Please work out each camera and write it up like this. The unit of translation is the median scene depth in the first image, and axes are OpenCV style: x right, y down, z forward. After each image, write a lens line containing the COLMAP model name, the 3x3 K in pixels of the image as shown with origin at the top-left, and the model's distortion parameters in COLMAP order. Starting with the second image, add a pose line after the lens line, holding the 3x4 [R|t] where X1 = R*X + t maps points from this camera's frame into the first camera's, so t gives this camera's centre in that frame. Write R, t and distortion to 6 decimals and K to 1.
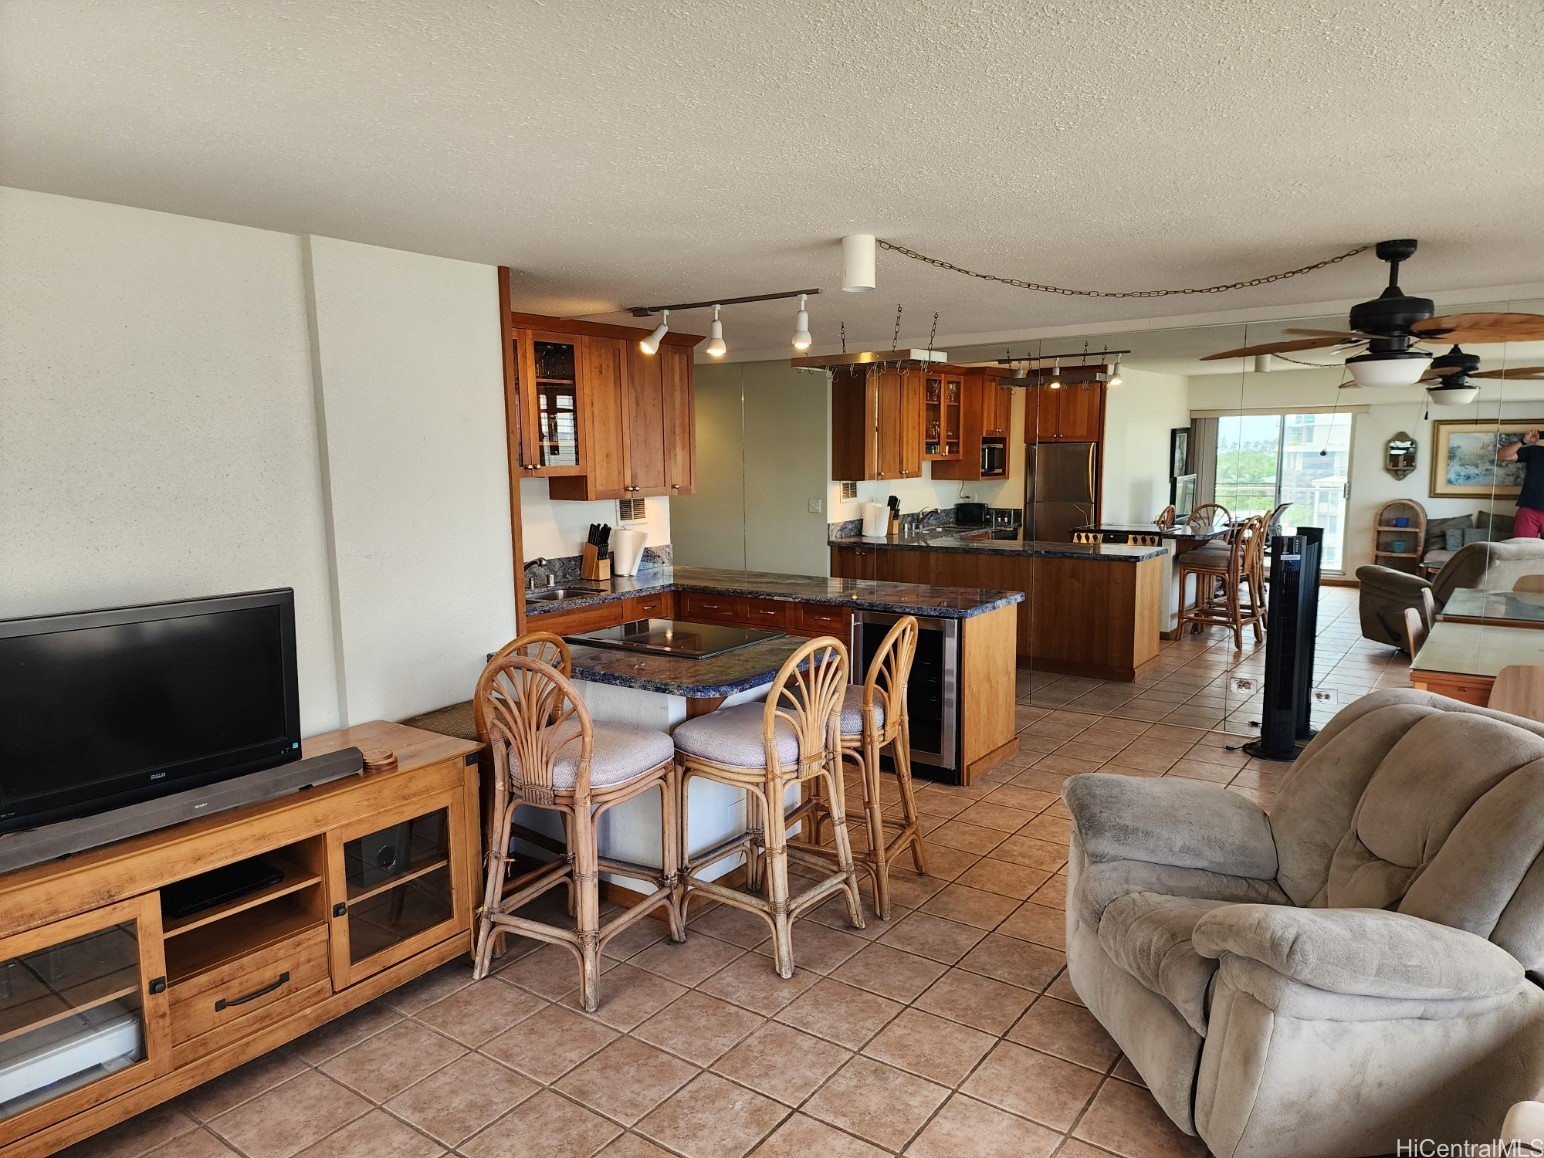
lens RADIAL K [[1038.2, 0, 769.0], [0, 1038.2, 577.0], [0, 0, 1]] dist [0.082706, -0.009280]
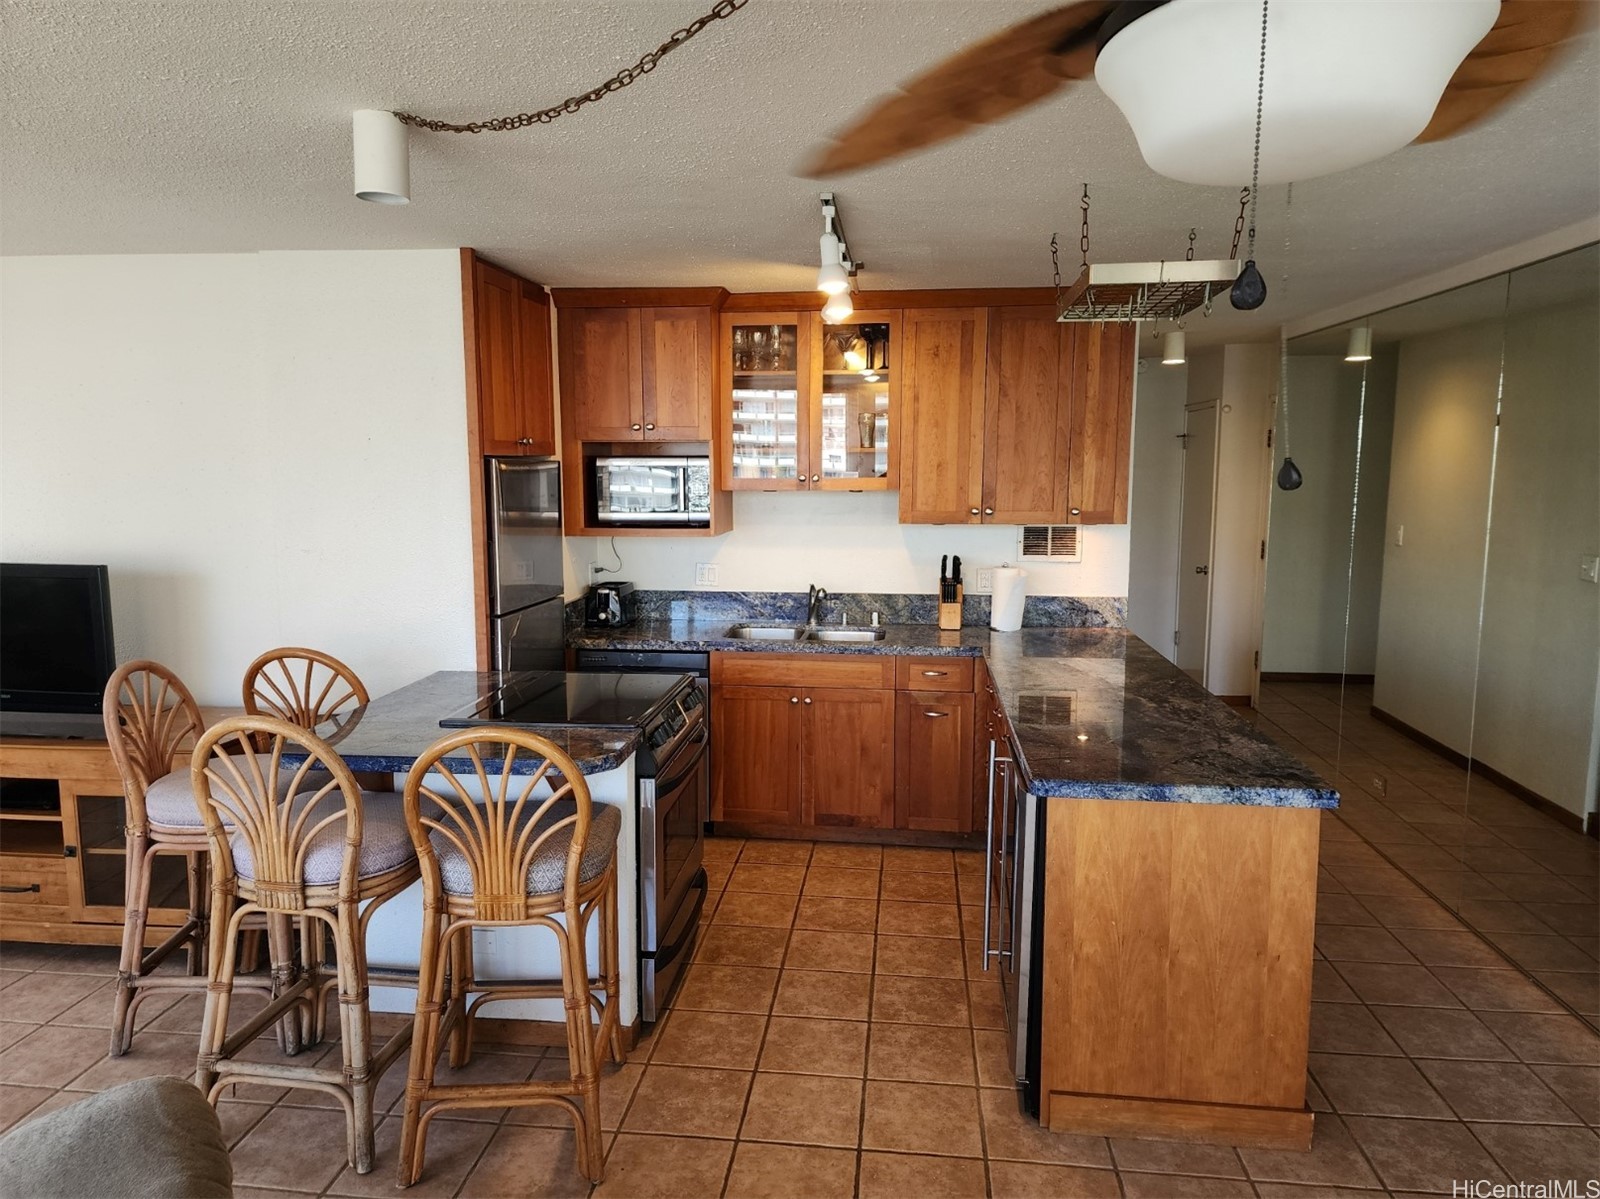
lens RADIAL K [[1075.9, 0, 793.6], [0, 1075.9, 591.3], [0, 0, 1]] dist [0.082706, -0.009280]
pose [[0.473207, 0.114405, -0.873491, 0.545525], [-0.117395, 0.990878, 0.066182, -0.073971], [0.873094, 0.071226, 0.482321, 0.604428]]
